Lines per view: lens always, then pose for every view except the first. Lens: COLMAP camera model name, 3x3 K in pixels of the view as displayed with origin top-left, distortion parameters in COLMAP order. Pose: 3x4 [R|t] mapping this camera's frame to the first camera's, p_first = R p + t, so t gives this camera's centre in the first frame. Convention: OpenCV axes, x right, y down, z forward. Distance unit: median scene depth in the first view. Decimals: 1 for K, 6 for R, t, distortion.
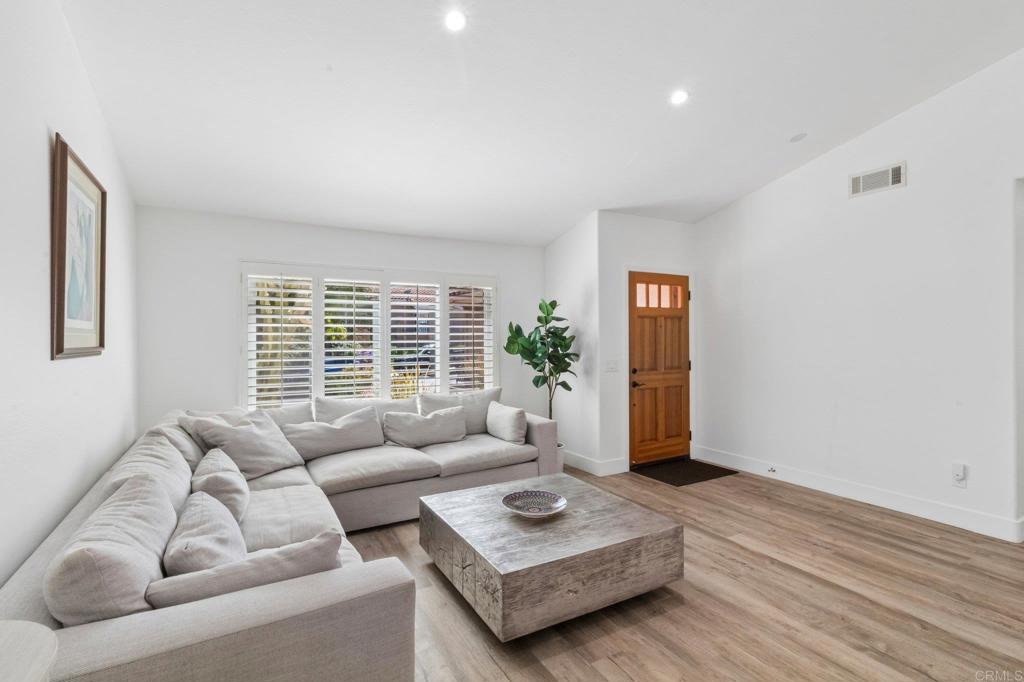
lens RADIAL K [[478.7, 0, 504.4], [0, 478.7, 337.5], [0, 0, 1]] dist [0.003098, 0.000109]
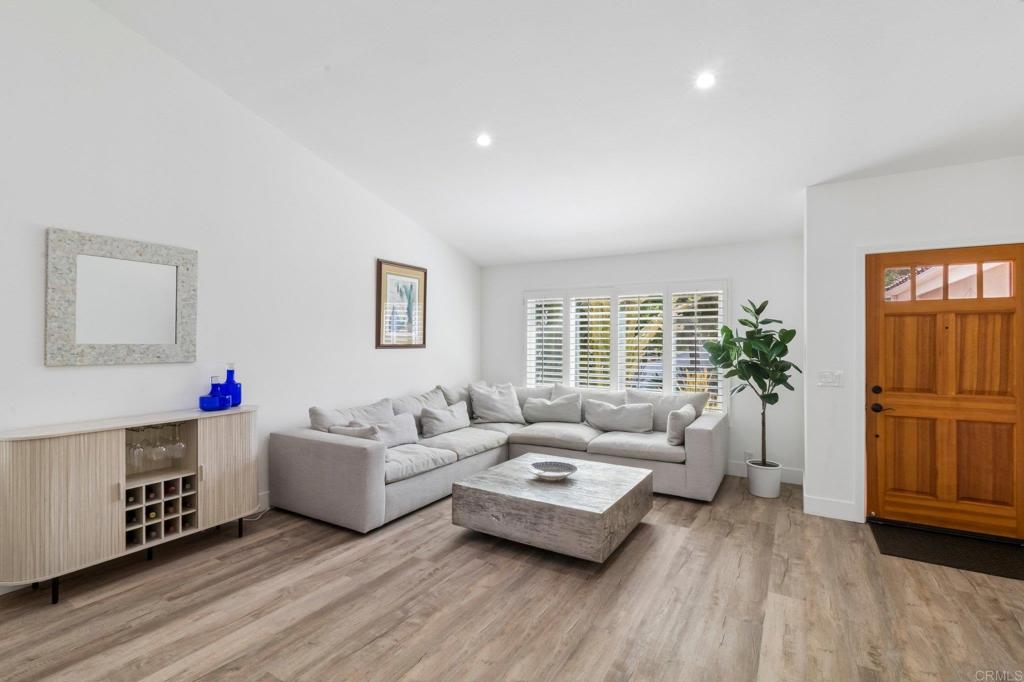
lens RADIAL K [[478.7, 0, 504.4], [0, 478.7, 337.5], [0, 0, 1]] dist [0.003098, 0.000109]
pose [[0.485982, -0.000118, -0.873969, 0.791478], [-0.007530, 0.999962, -0.004322, -0.003215], [0.873937, 0.008681, 0.485962, 0.177131]]
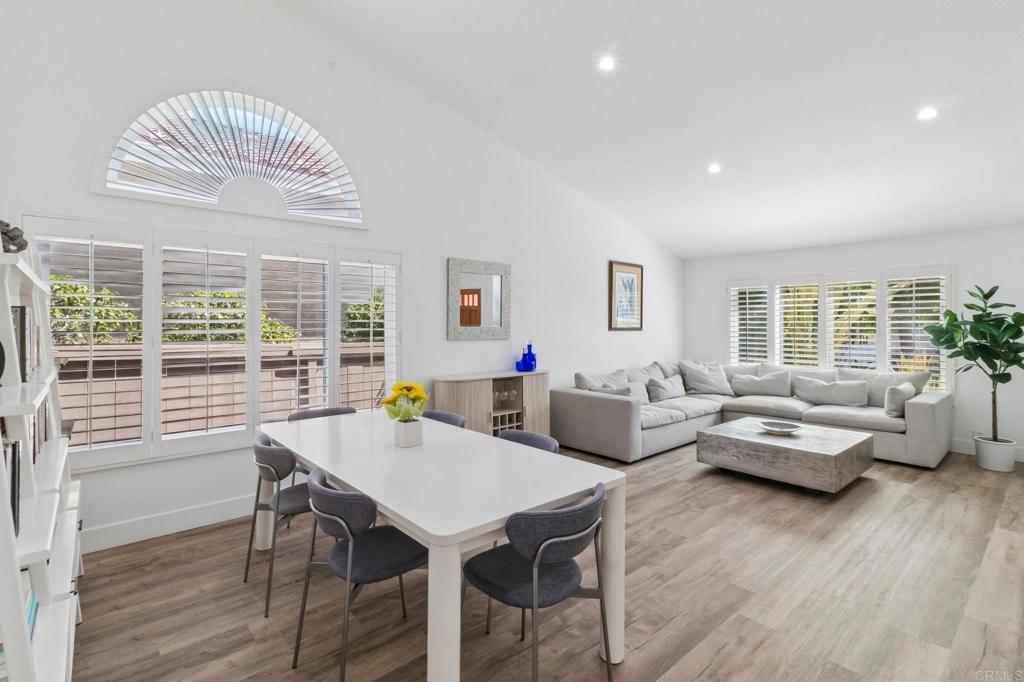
lens RADIAL K [[481.5, 0, 502.5], [0, 481.5, 320.7], [0, 0, 1]] dist [0.002890, 0.000127]
pose [[0.194386, -0.003946, -0.980917, 1.037804], [-0.003980, 0.999981, -0.004812, -0.001975], [0.980917, 0.004839, 0.194367, -0.166155]]
